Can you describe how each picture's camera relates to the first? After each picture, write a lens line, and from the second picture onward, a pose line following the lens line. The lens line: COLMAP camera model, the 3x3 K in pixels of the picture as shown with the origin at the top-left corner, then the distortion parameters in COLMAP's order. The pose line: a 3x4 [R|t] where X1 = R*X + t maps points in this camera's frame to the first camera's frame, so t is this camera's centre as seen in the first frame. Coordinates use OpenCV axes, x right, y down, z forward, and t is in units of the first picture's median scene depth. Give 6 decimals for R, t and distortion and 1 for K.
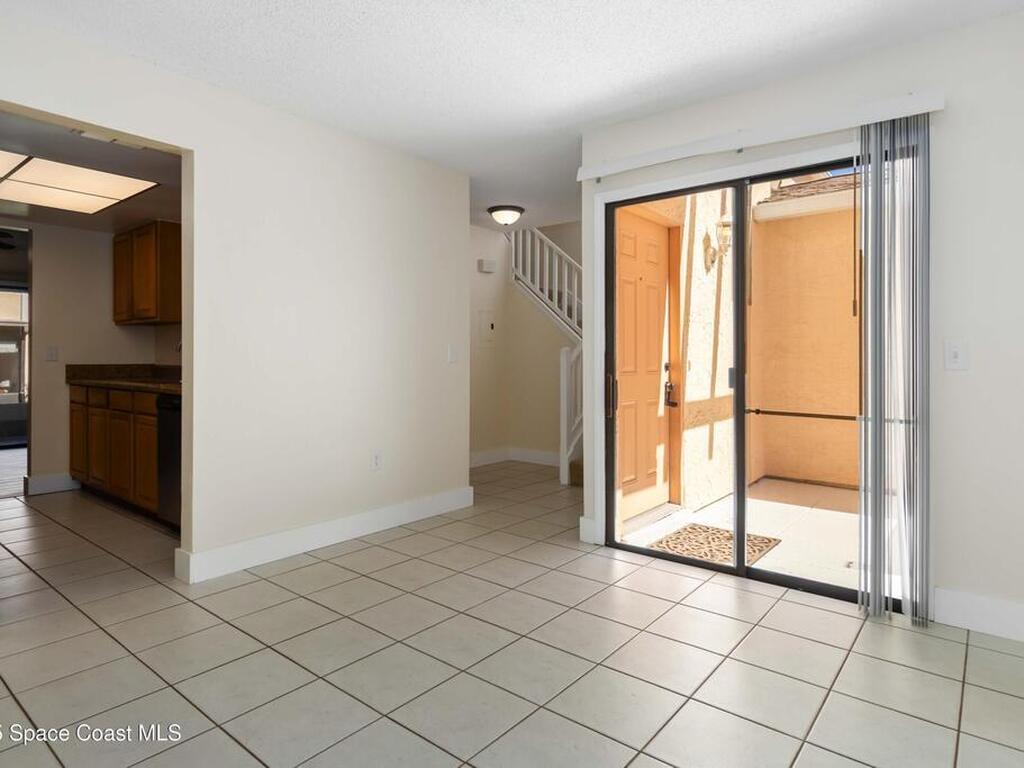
lens RADIAL K [[593.7, 0, 520.4], [0, 593.7, 352.9], [0, 0, 1]] dist [0.001450, 0.001369]
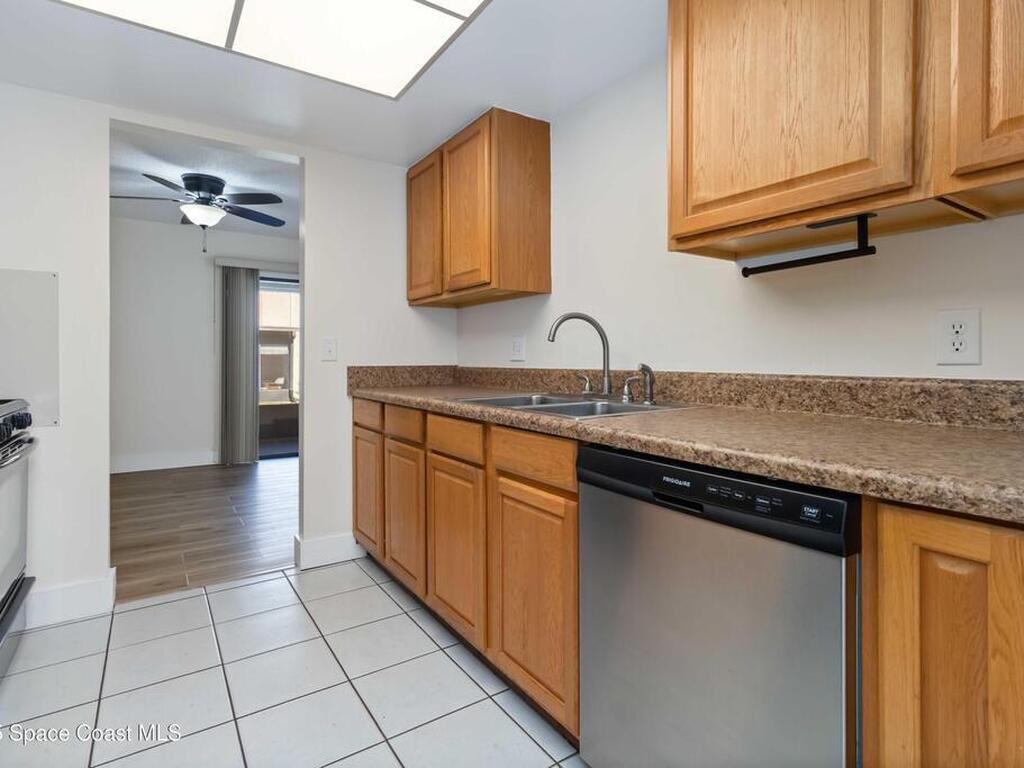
lens RADIAL K [[534.3, 0, 507.2], [0, 534.3, 358.9], [0, 0, 1]] dist [0.005423, 0.002709]
pose [[0.951120, 0.001145, -0.308818, -0.421686], [0.000552, 0.999985, 0.005408, 0.008836], [0.308820, -0.005314, 0.951106, 0.502537]]
